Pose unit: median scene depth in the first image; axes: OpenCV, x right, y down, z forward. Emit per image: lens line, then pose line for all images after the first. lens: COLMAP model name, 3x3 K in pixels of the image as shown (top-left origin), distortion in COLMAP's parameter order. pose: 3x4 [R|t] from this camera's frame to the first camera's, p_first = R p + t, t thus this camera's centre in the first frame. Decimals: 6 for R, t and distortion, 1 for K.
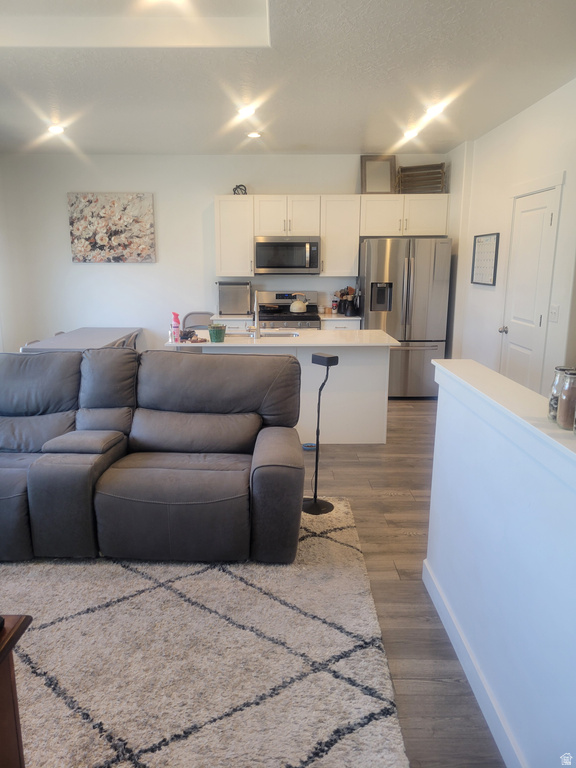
lens RADIAL K [[582.4, 0, 283.7], [0, 582.4, 381.0], [0, 0, 1]] dist [0.031844, -0.000271]
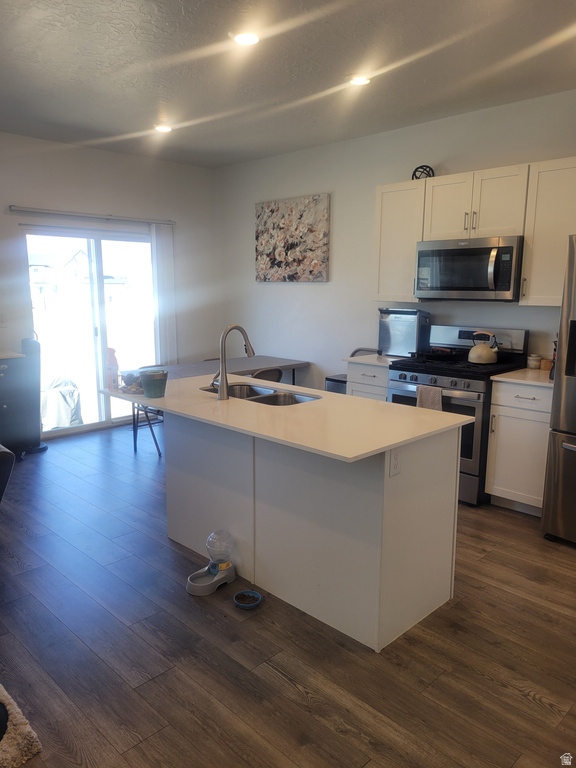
lens RADIAL K [[582.4, 0, 288.6], [0, 582.4, 387.2], [0, 0, 1]] dist [0.031844, -0.000271]
pose [[0.693789, 0.129384, -0.708461, 0.322697], [-0.144396, 0.988745, 0.039166, -0.087595], [0.705554, 0.075126, 0.704663, 0.430685]]
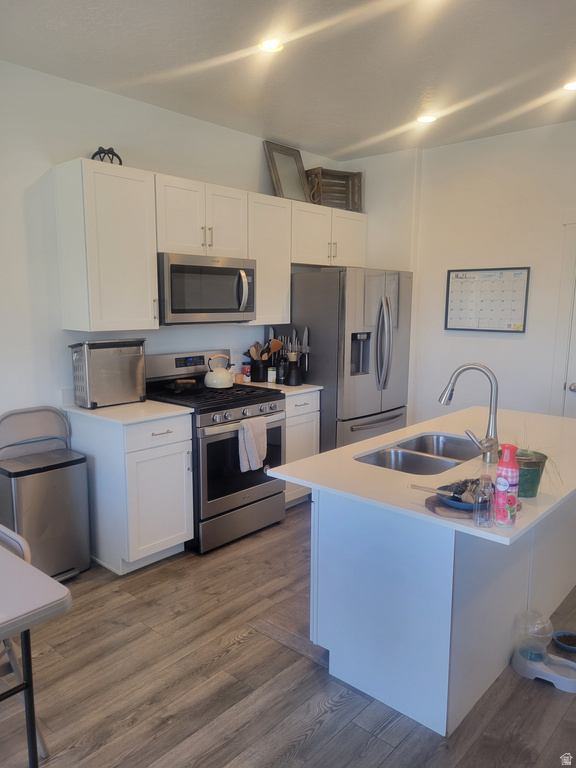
lens RADIAL K [[582.4, 0, 289.0], [0, 582.4, 387.1], [0, 0, 1]] dist [0.031844, -0.000271]
pose [[0.665520, -0.109557, 0.738296, -0.356977], [0.142897, 0.989573, 0.018034, -0.119050], [-0.732573, 0.093499, 0.674236, 0.559359]]
